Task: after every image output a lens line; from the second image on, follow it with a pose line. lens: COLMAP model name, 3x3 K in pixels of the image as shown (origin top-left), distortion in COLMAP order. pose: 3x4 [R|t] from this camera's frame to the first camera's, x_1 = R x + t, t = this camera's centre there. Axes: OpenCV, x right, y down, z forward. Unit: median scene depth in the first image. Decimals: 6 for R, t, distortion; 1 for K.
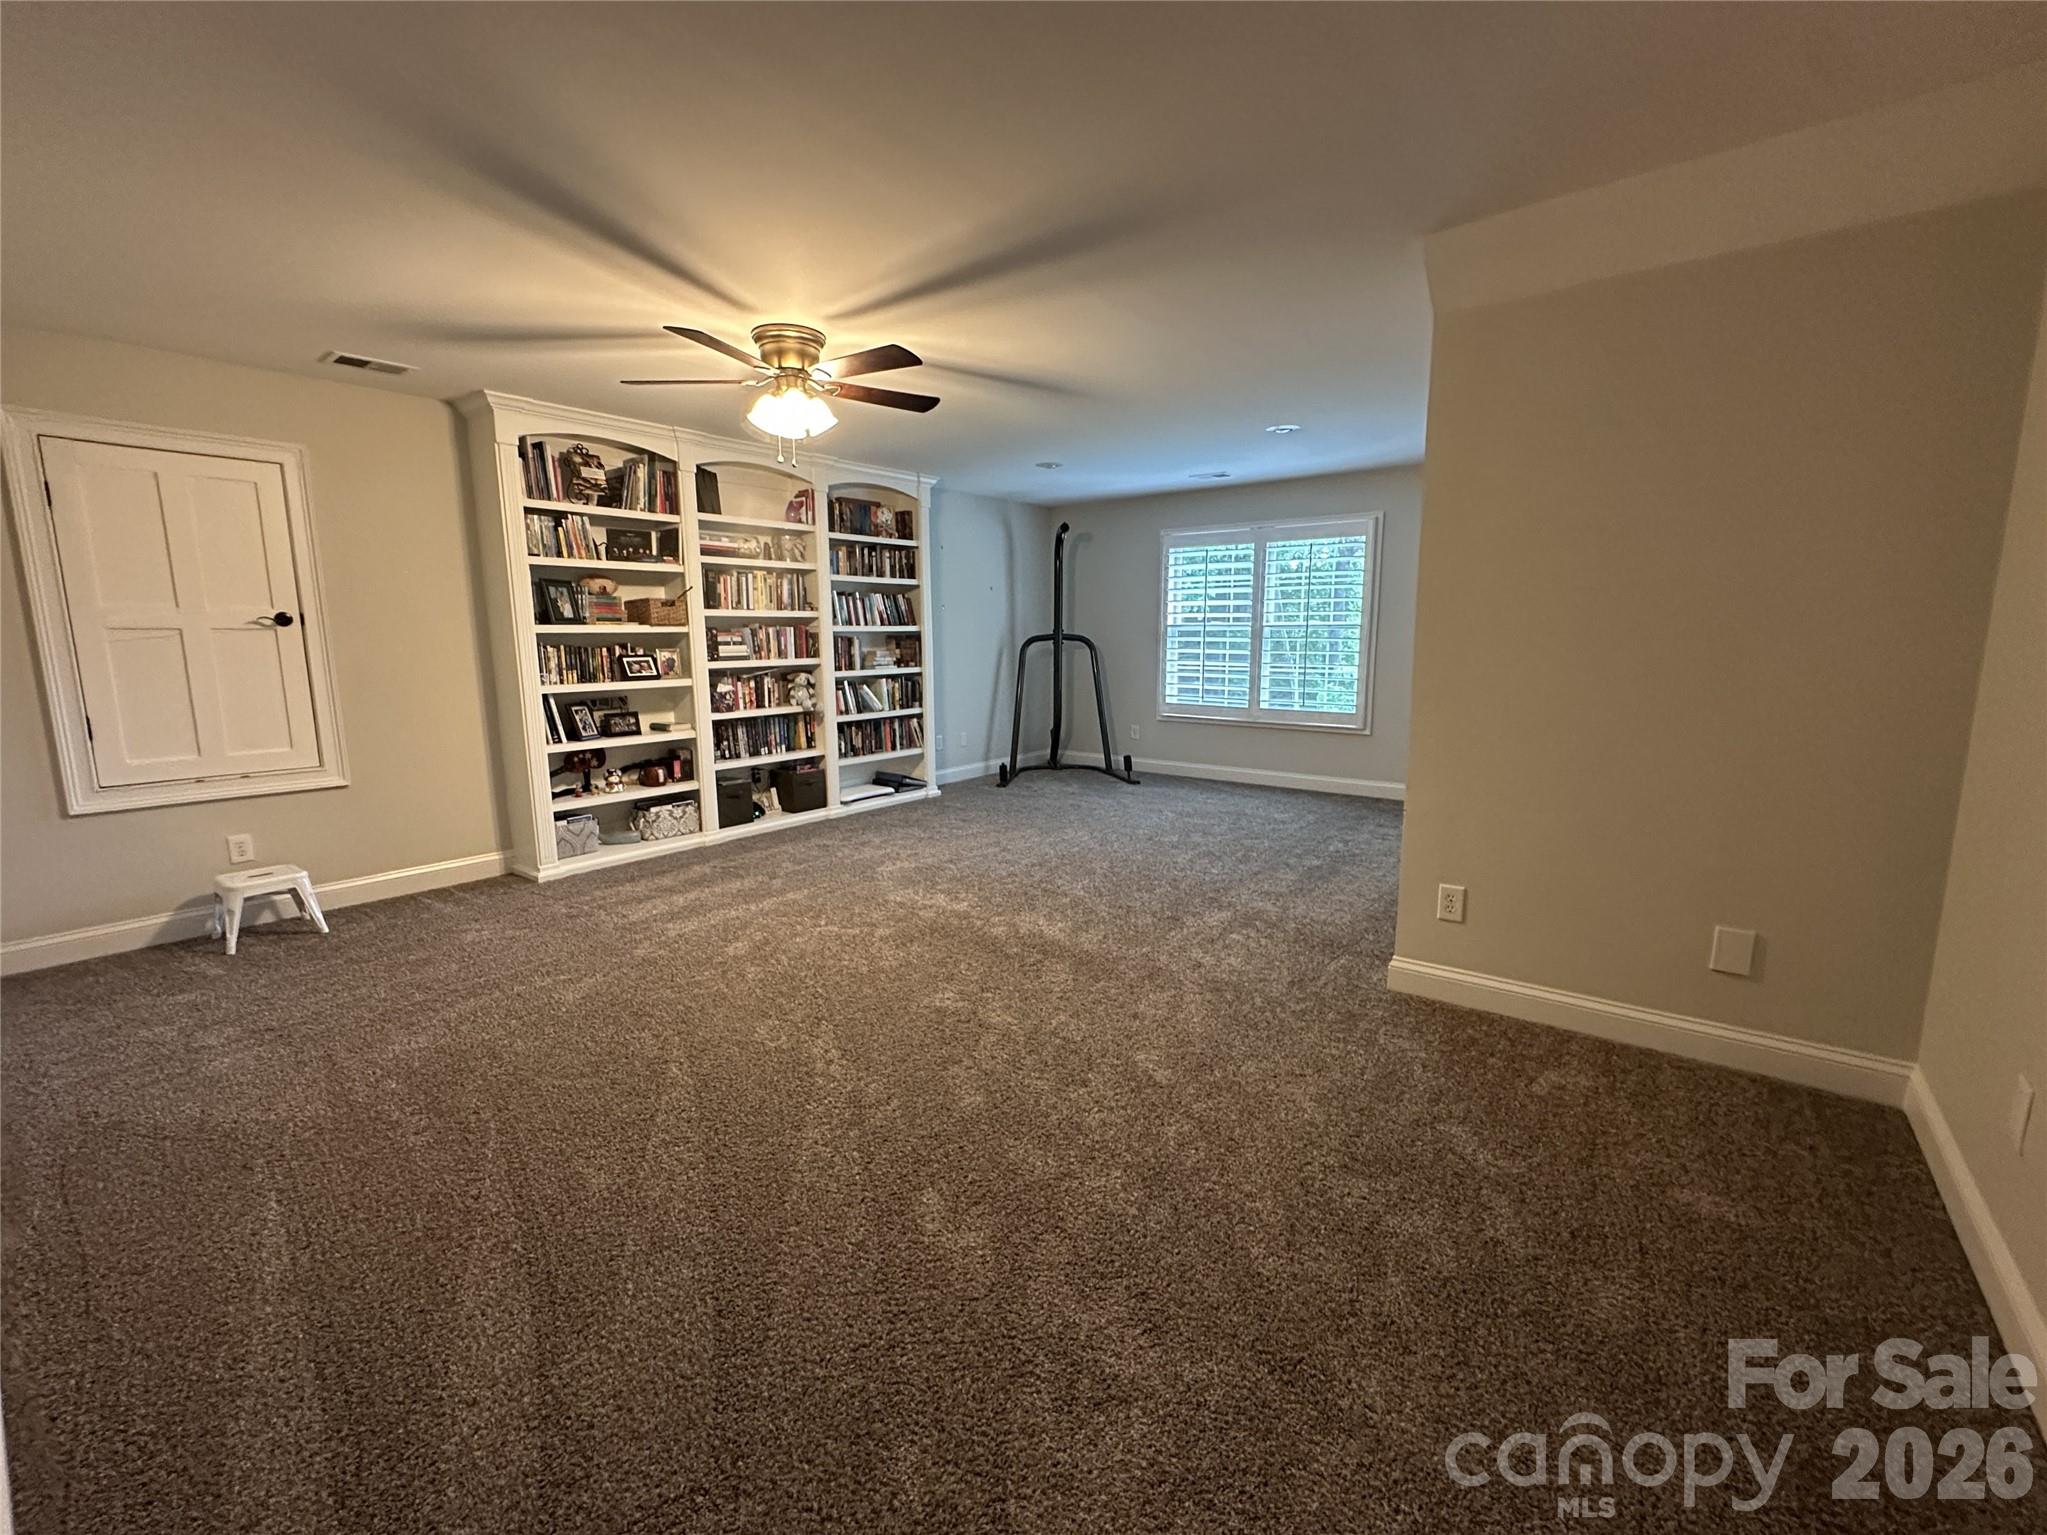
lens RADIAL K [[847.6, 0, 1023.5], [0, 847.6, 767.5], [0, 0, 1]] dist [-0.000279, -0.000077]
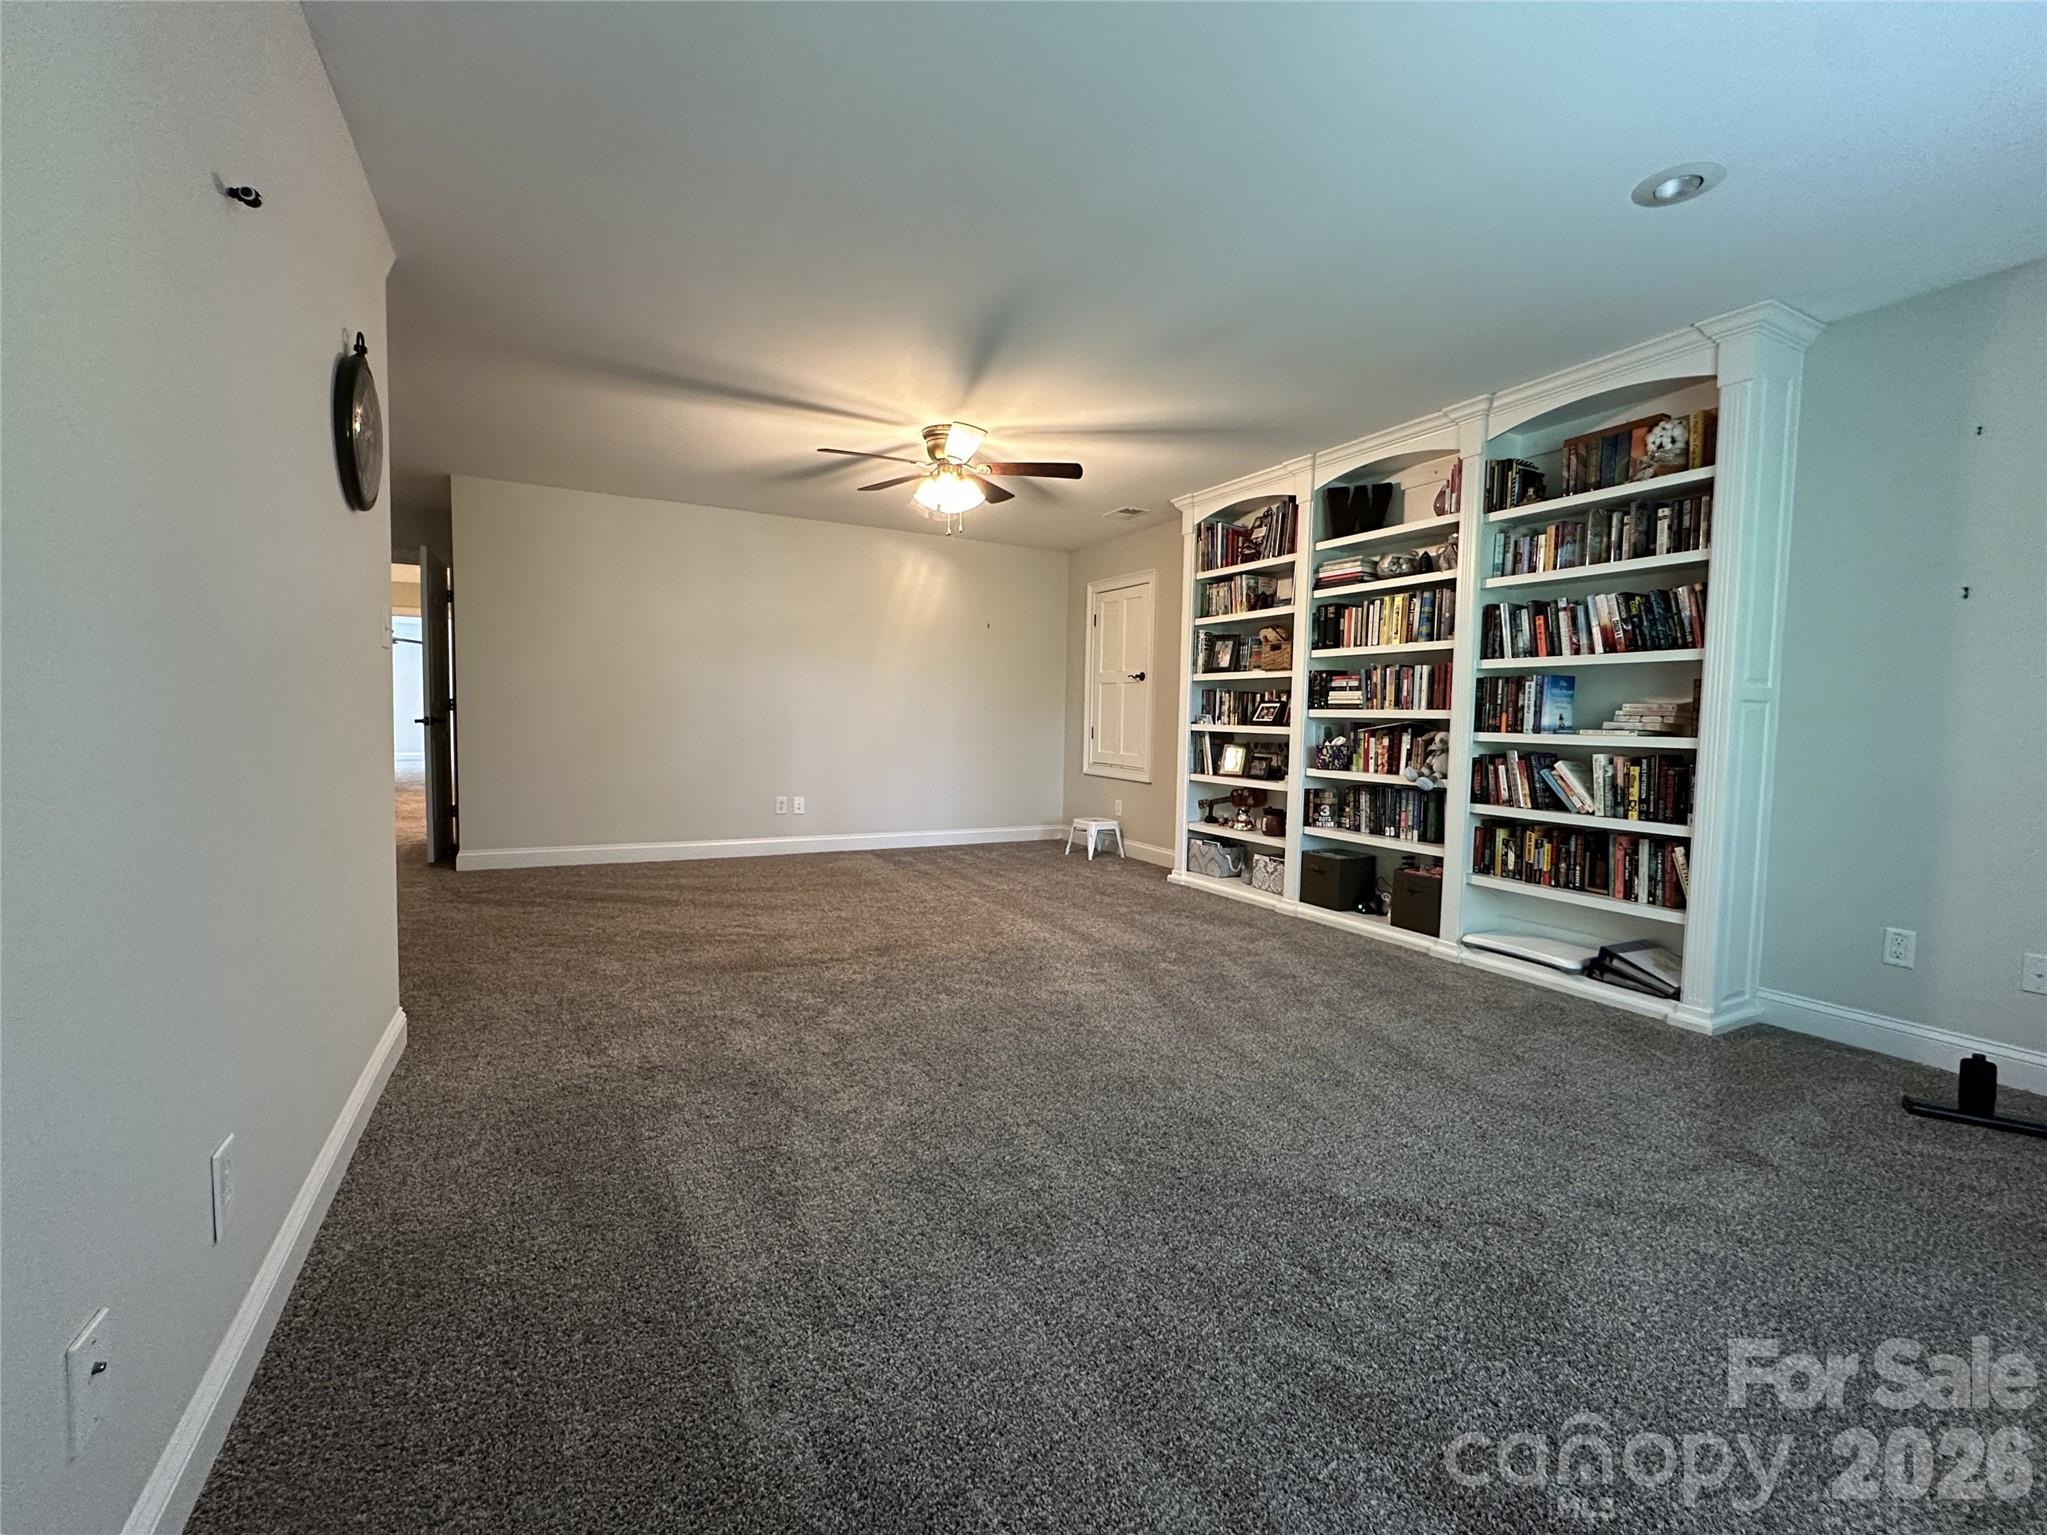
lens RADIAL K [[847.6, 0, 1023.5], [0, 847.6, 767.5], [0, 0, 1]] dist [-0.000279, -0.000077]
pose [[-0.386947, 0.057372, -0.920316, 0.515152], [-0.160372, 0.978665, 0.128438, -0.121495], [0.908049, 0.197291, -0.369490, 0.990221]]
